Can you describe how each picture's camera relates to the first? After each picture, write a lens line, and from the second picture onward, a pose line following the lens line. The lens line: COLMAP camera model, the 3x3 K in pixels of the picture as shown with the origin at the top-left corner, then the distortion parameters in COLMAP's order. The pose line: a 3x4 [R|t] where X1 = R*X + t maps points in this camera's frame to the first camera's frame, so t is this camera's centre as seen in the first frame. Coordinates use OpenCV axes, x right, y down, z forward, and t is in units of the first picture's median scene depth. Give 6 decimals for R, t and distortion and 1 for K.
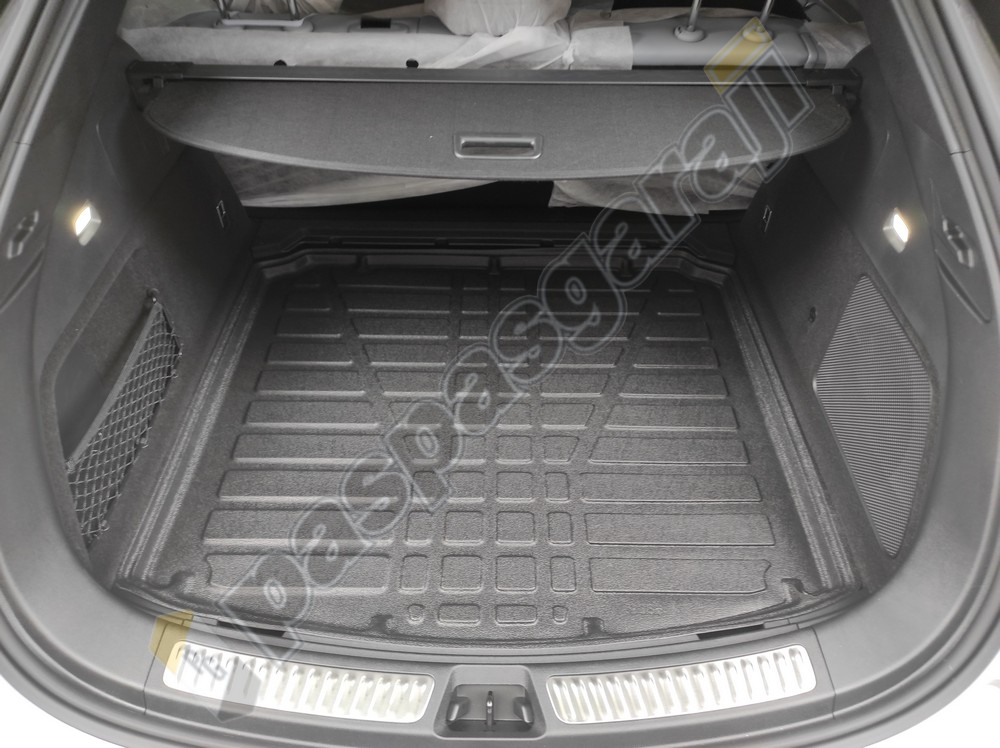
lens RADIAL K [[727.4, 0, 499.0], [0, 727.4, 371.2], [0, 0, 1]] dist [0.010484, -0.001743]
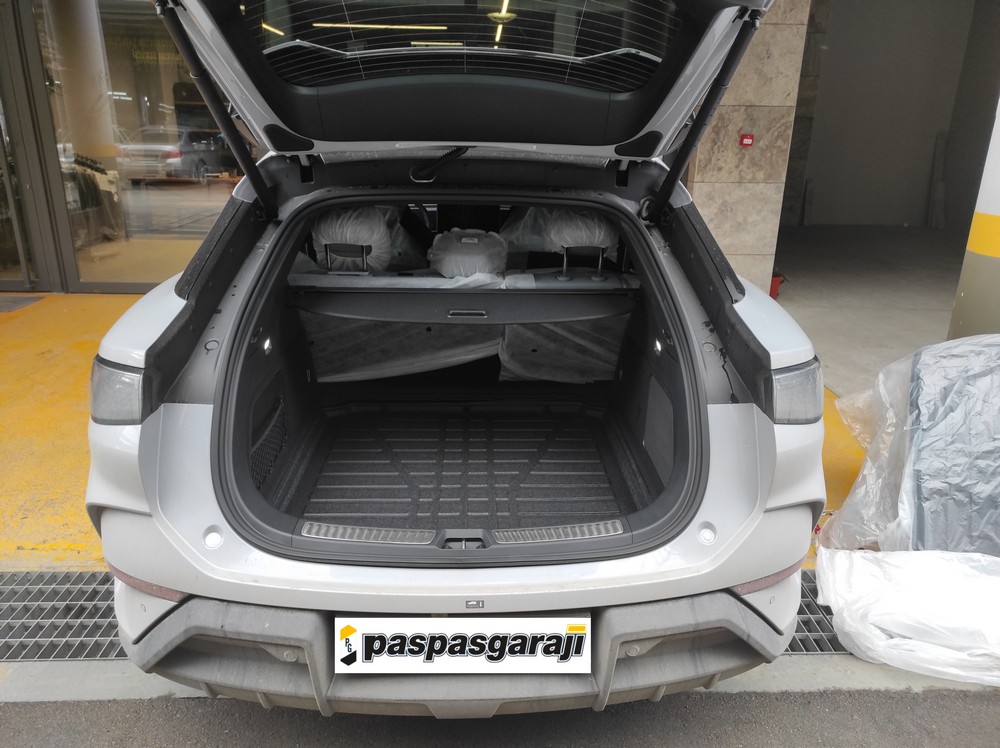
lens RADIAL K [[727.4, 0, 499.0], [0, 727.4, 371.2], [0, 0, 1]] dist [0.010484, -0.001743]
pose [[0.999289, -0.005190, 0.037341, 0.009848], [0.019955, 0.913166, -0.407098, 0.691716], [-0.031986, 0.407554, 0.912621, -0.844348]]
